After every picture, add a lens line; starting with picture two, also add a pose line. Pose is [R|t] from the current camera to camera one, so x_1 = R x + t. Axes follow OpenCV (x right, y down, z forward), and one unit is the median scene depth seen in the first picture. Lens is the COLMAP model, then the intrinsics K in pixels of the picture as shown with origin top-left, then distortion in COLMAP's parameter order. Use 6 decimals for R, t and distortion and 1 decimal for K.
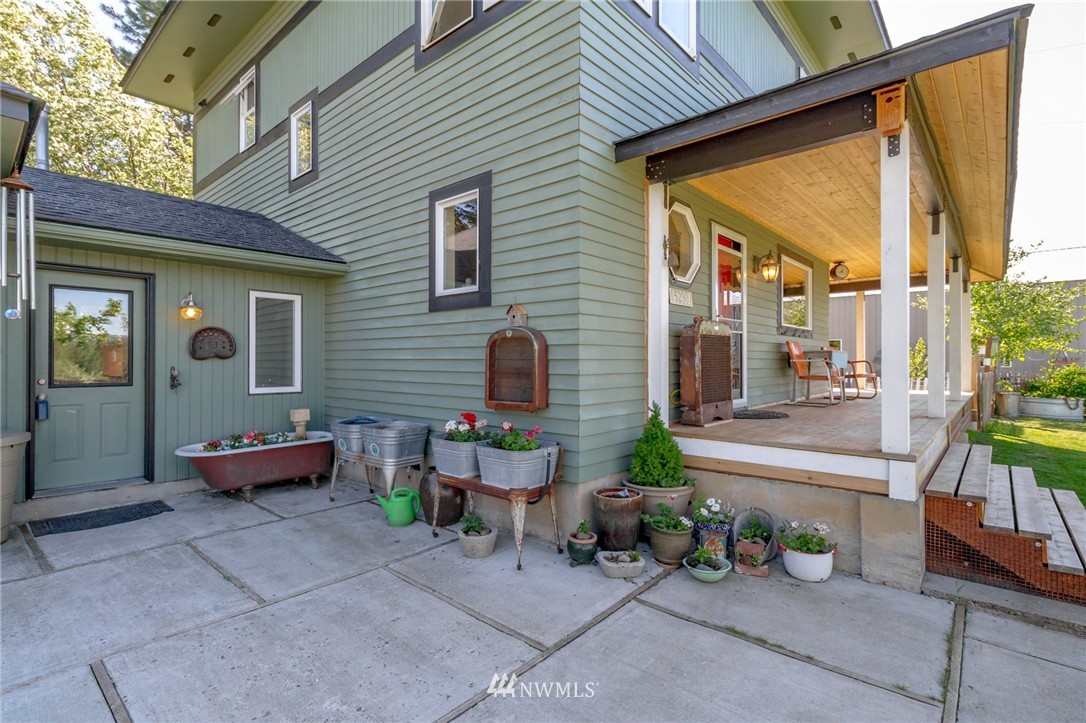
lens RADIAL K [[518.9, 0, 543.0], [0, 518.9, 361.5], [0, 0, 1]] dist [-0.000219, -0.000026]
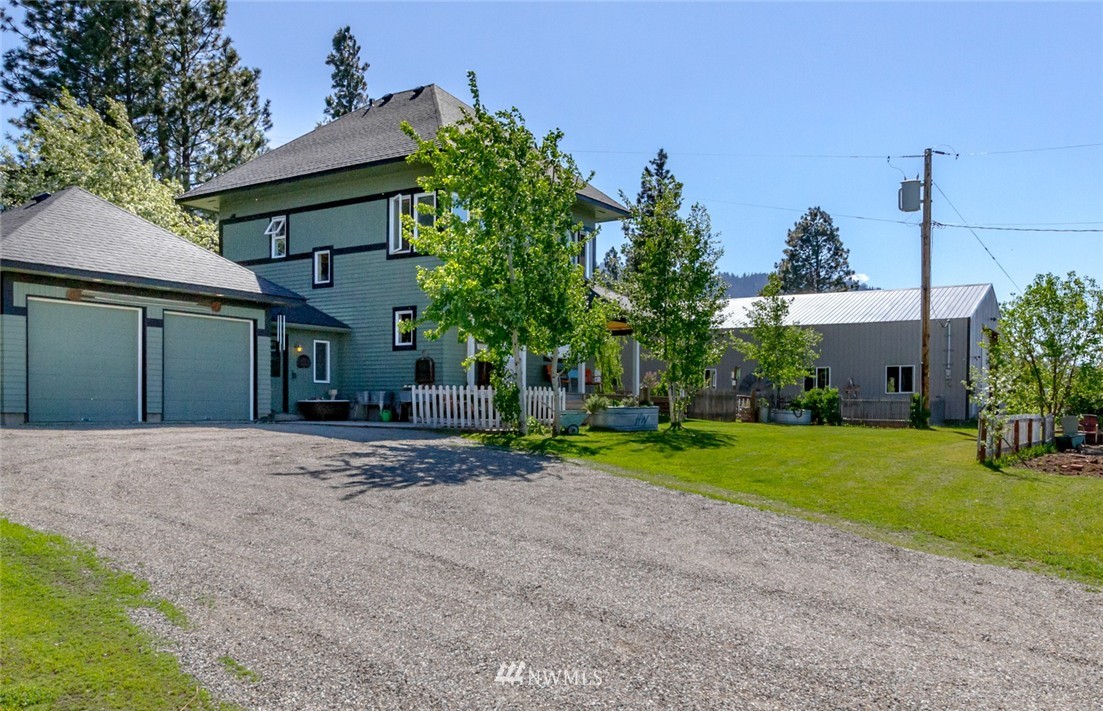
lens RADIAL K [[798.3, 0, 551.9], [0, 798.3, 419.6], [0, 0, 1]] dist [0.000809, 0.000123]
pose [[0.993946, 0.005870, 0.109715, 0.156352], [-0.008145, 0.999761, 0.020299, 0.175747], [-0.109569, -0.021069, 0.993756, -3.299336]]
